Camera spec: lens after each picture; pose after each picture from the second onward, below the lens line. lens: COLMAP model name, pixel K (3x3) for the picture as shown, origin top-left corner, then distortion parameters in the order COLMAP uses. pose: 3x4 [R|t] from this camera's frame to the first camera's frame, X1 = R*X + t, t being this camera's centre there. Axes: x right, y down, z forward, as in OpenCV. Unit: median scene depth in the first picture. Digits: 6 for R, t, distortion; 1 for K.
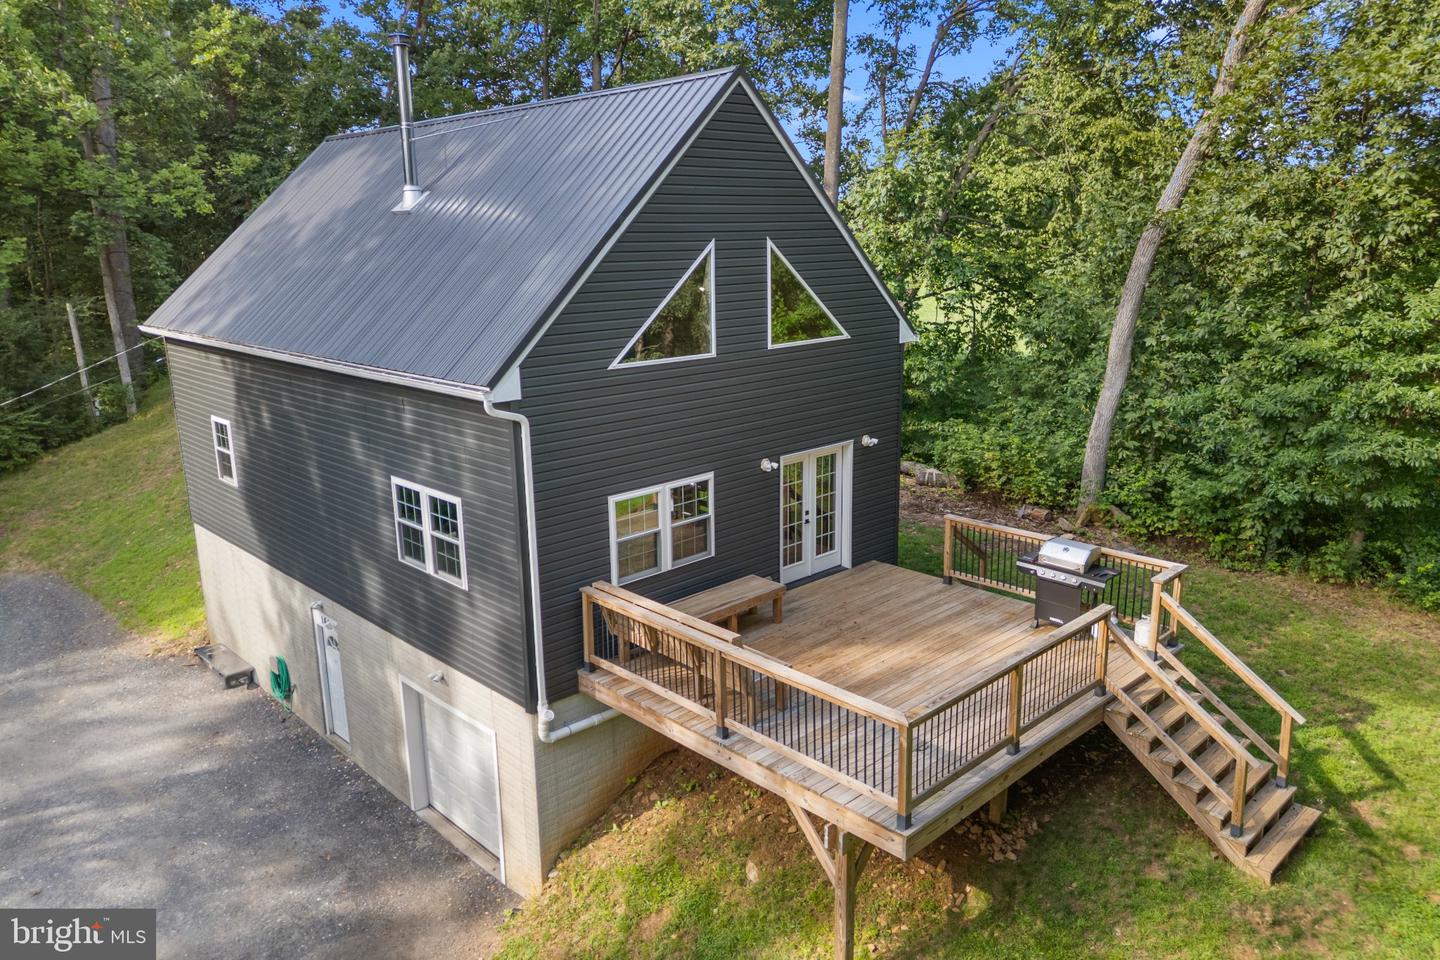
lens RADIAL K [[1014.9, 0, 720.0], [0, 1014.9, 480.0], [0, 0, 1]] dist [0.053474, -0.049842]
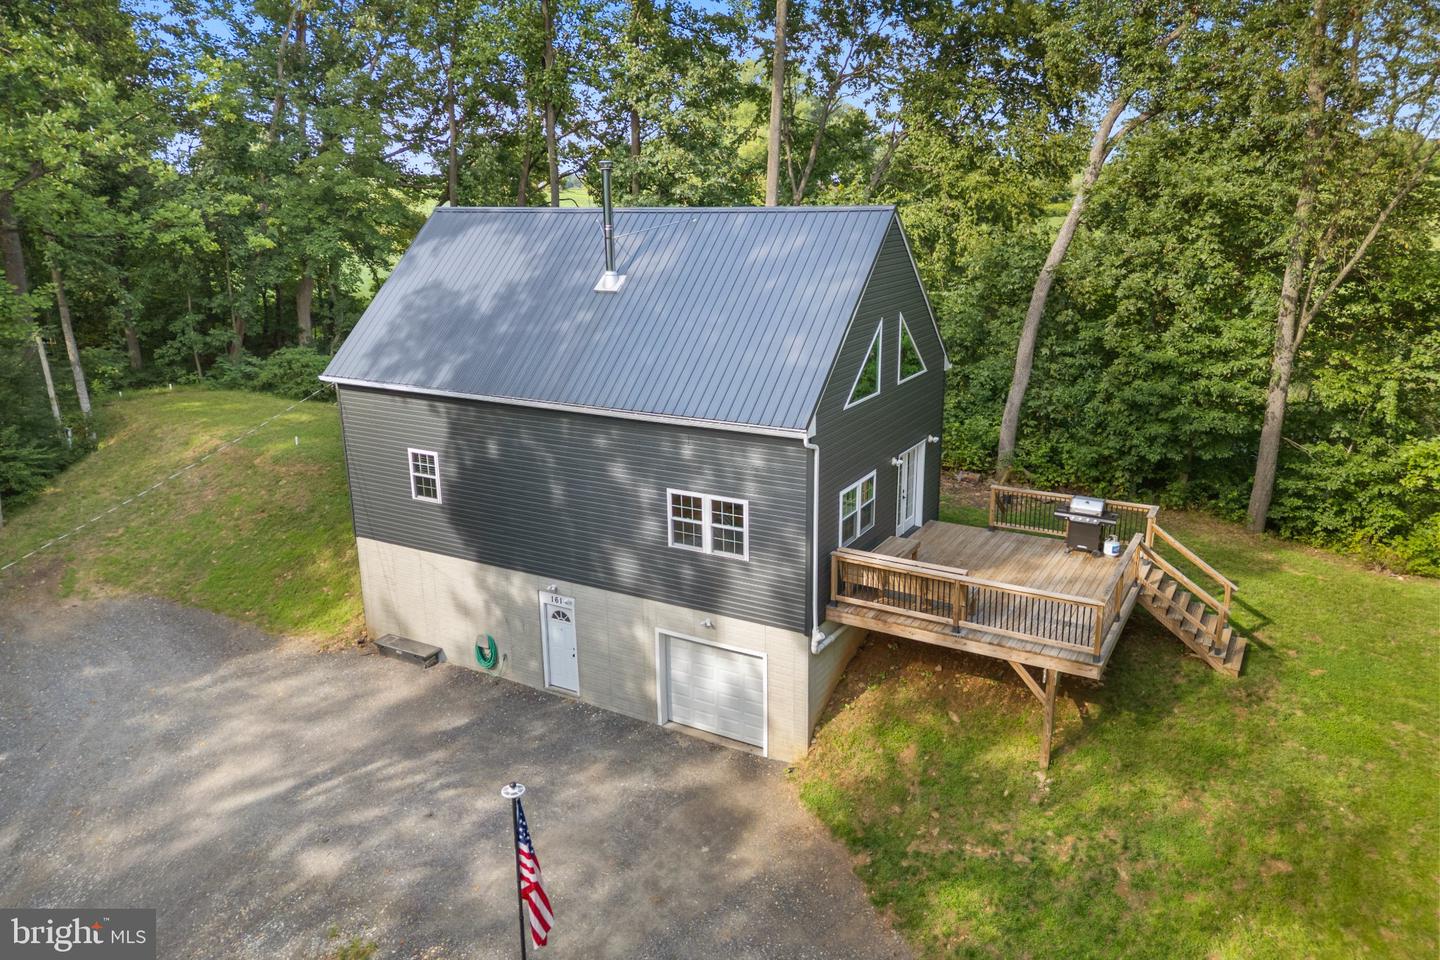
lens RADIAL K [[1014.9, 0, 720.0], [0, 1014.9, 480.0], [0, 0, 1]] dist [0.053474, -0.049842]
pose [[0.961742, -0.072934, 0.264069, -0.608096], [0.063960, 0.997050, 0.042434, -0.069017], [-0.266384, -0.023920, 0.963570, -0.377584]]
